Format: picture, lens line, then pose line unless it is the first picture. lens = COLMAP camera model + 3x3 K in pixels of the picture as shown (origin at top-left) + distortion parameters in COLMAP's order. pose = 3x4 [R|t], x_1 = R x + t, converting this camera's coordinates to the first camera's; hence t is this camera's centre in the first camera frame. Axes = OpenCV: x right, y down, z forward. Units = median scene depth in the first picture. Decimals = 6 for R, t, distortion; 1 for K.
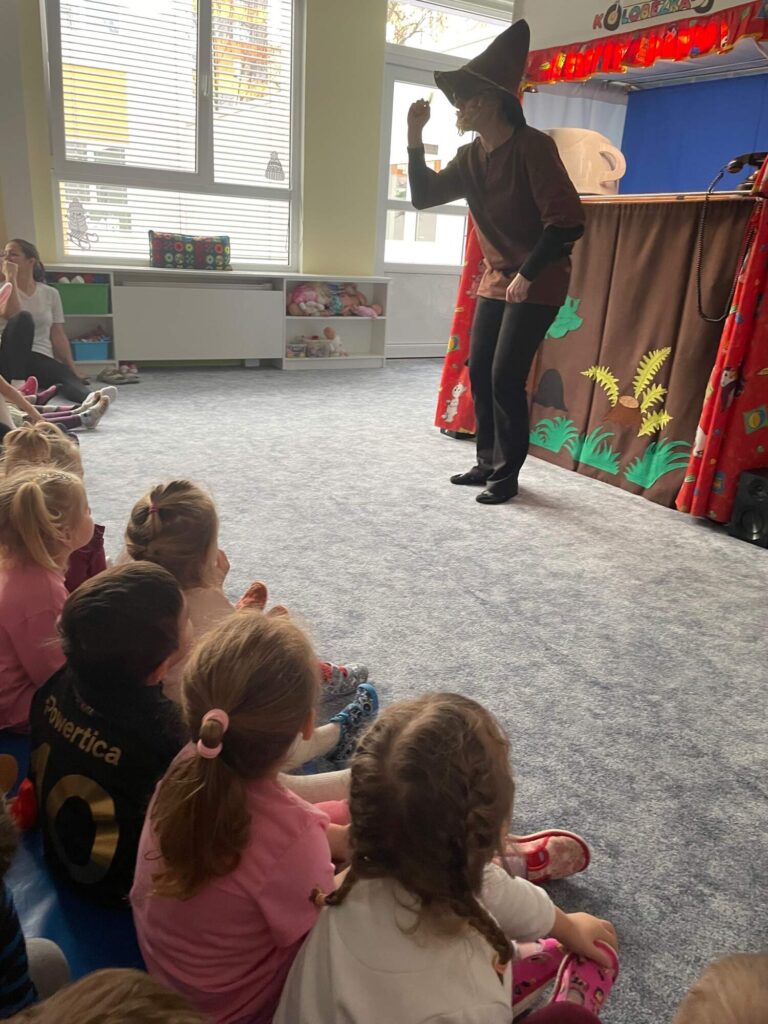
lens RADIAL K [[758.7, 0, 363.6], [0, 758.7, 512.4], [0, 0, 1]] dist [0.043001, -0.081341]
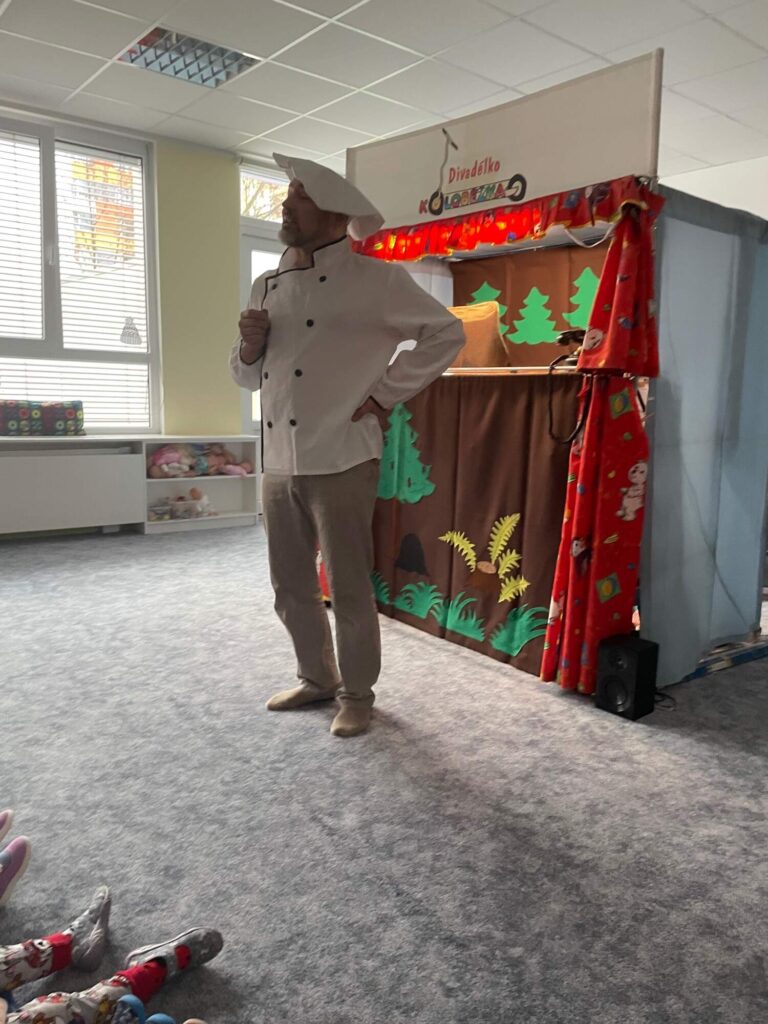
lens RADIAL K [[762.7, 0, 386.9], [0, 762.7, 524.4], [0, 0, 1]] dist [0.060618, -0.152543]
pose [[0.985087, -0.049191, 0.164873, 0.066579], [0.075190, 0.984990, -0.155372, -0.060421], [-0.154755, 0.165451, 0.974000, 0.058260]]
